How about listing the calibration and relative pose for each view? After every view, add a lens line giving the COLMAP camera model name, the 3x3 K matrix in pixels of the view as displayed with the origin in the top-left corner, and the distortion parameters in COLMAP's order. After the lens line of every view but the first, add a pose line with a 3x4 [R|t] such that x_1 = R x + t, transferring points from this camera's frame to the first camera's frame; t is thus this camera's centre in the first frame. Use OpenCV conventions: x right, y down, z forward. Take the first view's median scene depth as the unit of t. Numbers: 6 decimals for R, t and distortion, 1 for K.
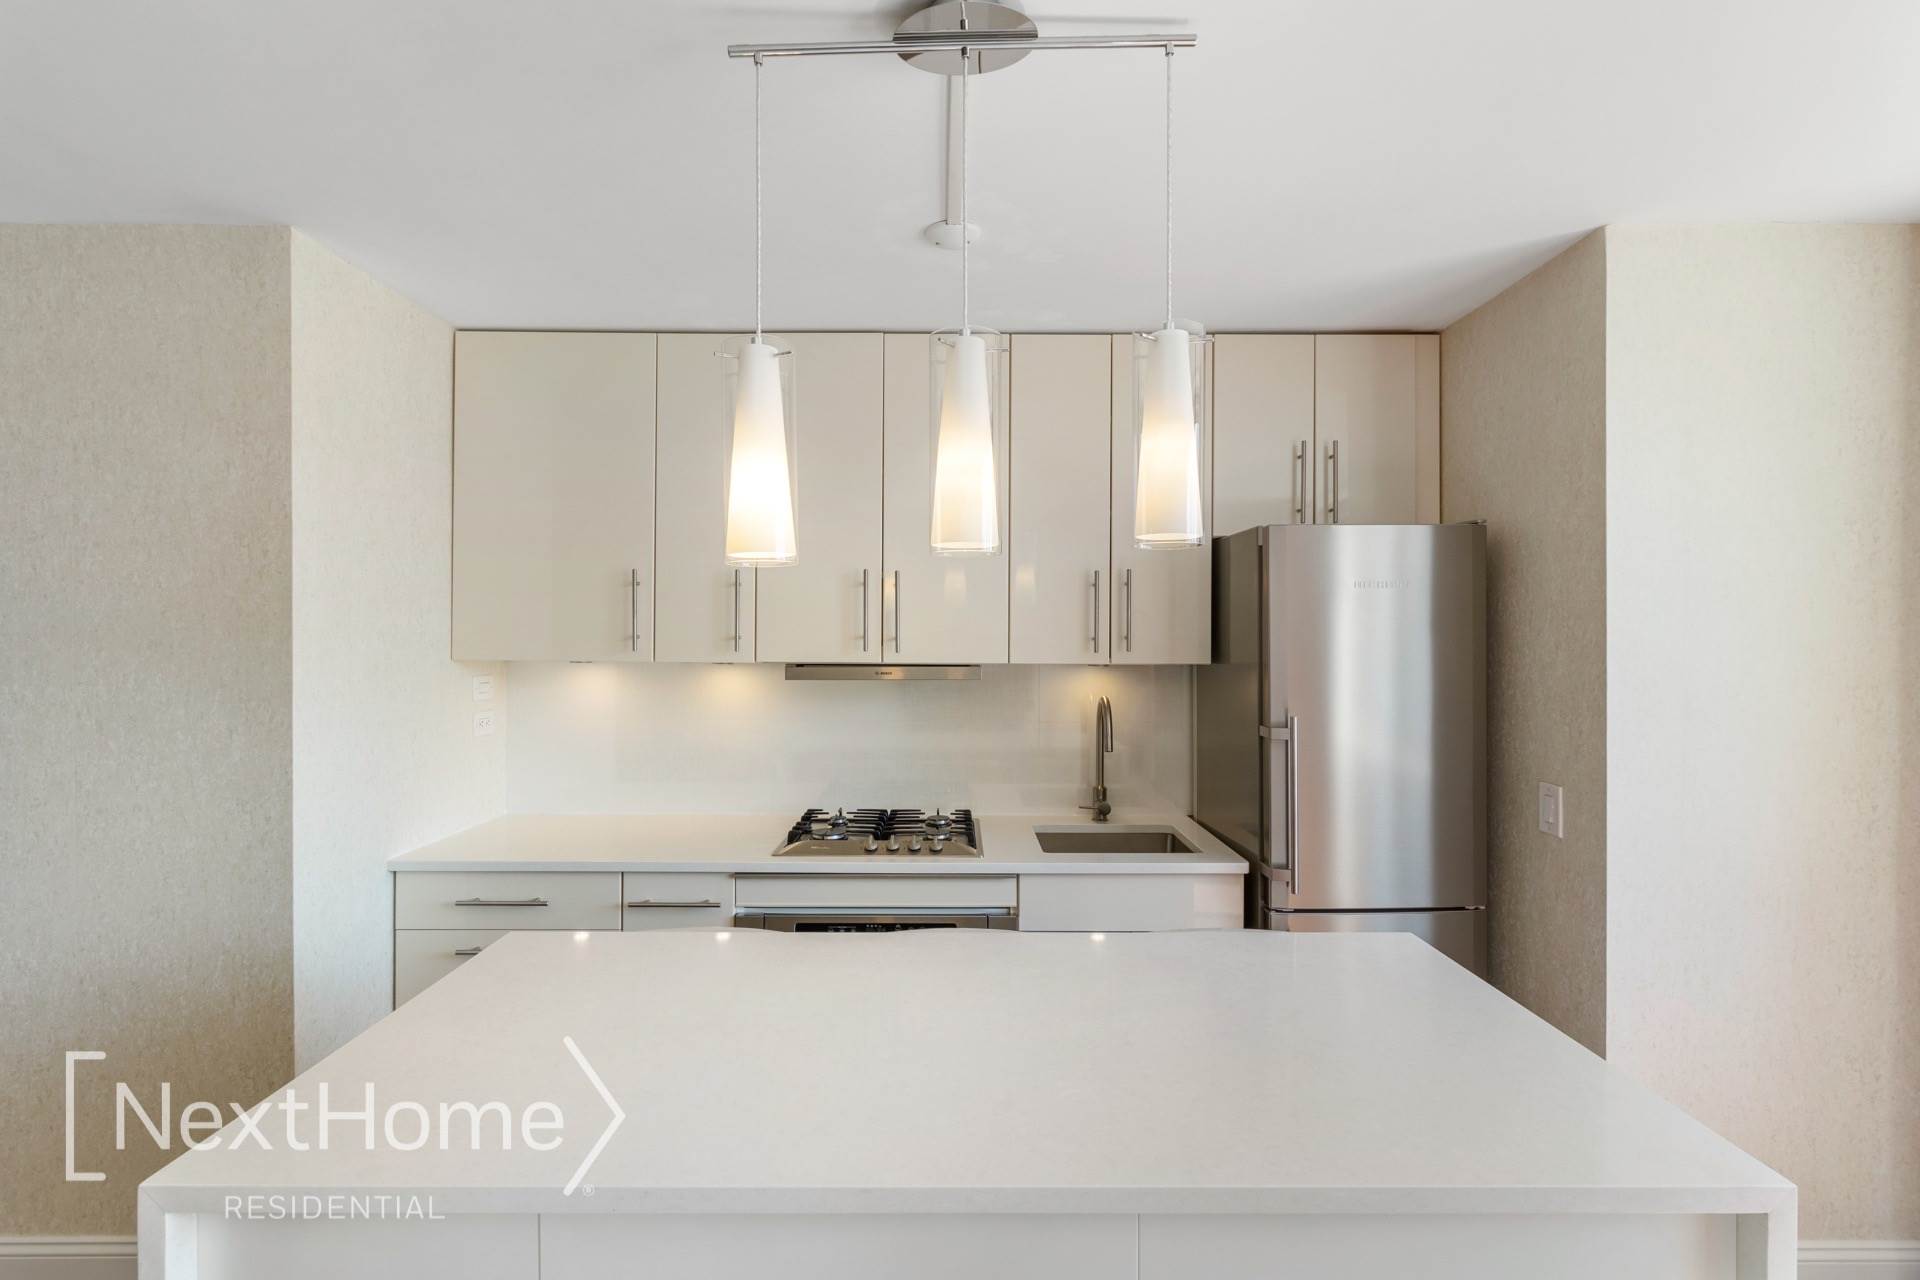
lens RADIAL K [[895.5, 0, 954.9], [0, 895.5, 644.1], [0, 0, 1]] dist [0.003625, -0.000721]
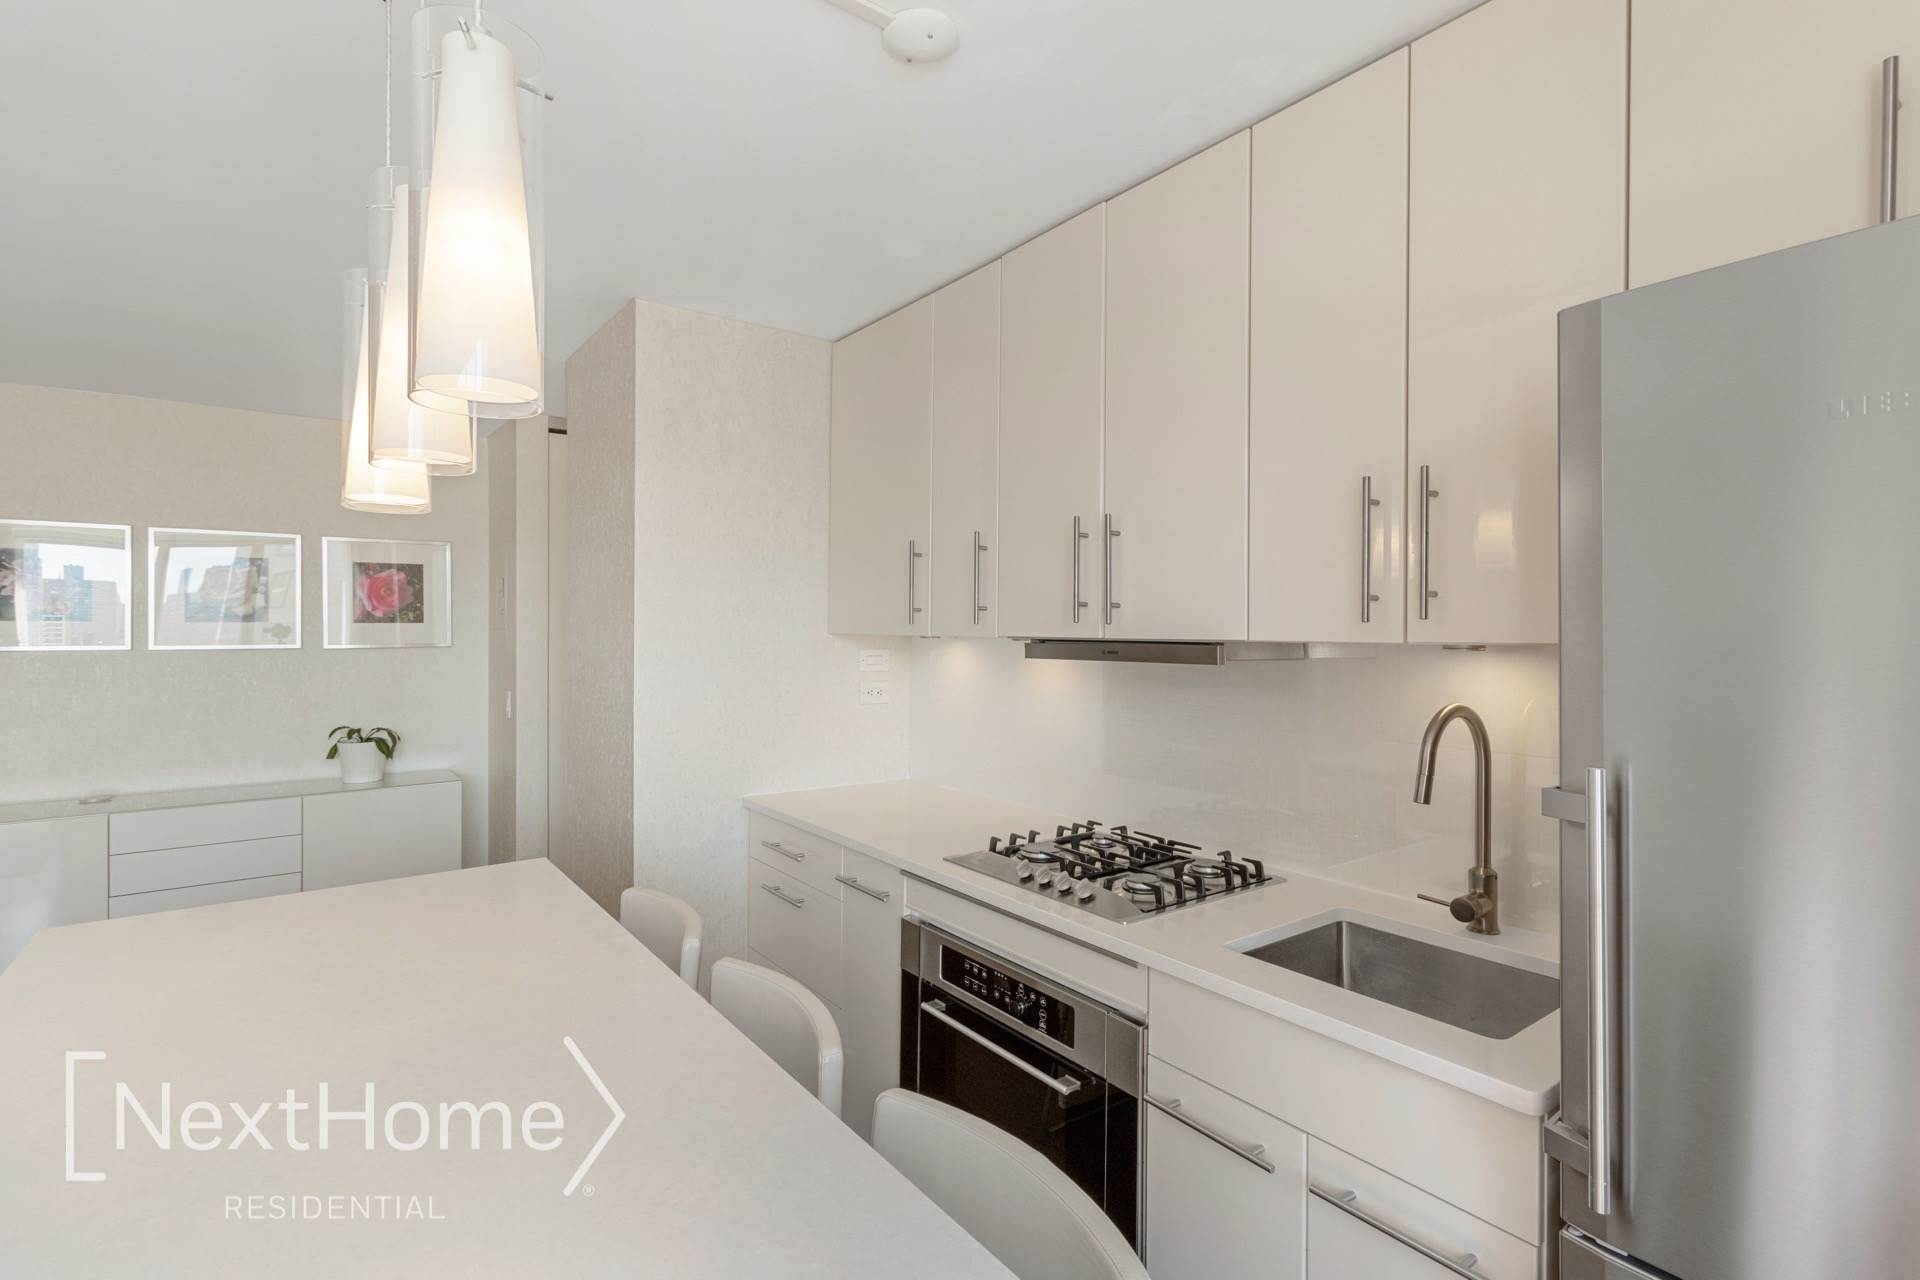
lens RADIAL K [[895.5, 0, 974.8], [0, 895.5, 633.9], [0, 0, 1]] dist [0.003625, -0.000721]
pose [[0.600847, 0.001666, -0.799363, 0.455785], [-0.009726, 0.999939, -0.005227, 0.023141], [0.799305, 0.010916, 0.600826, 0.467233]]
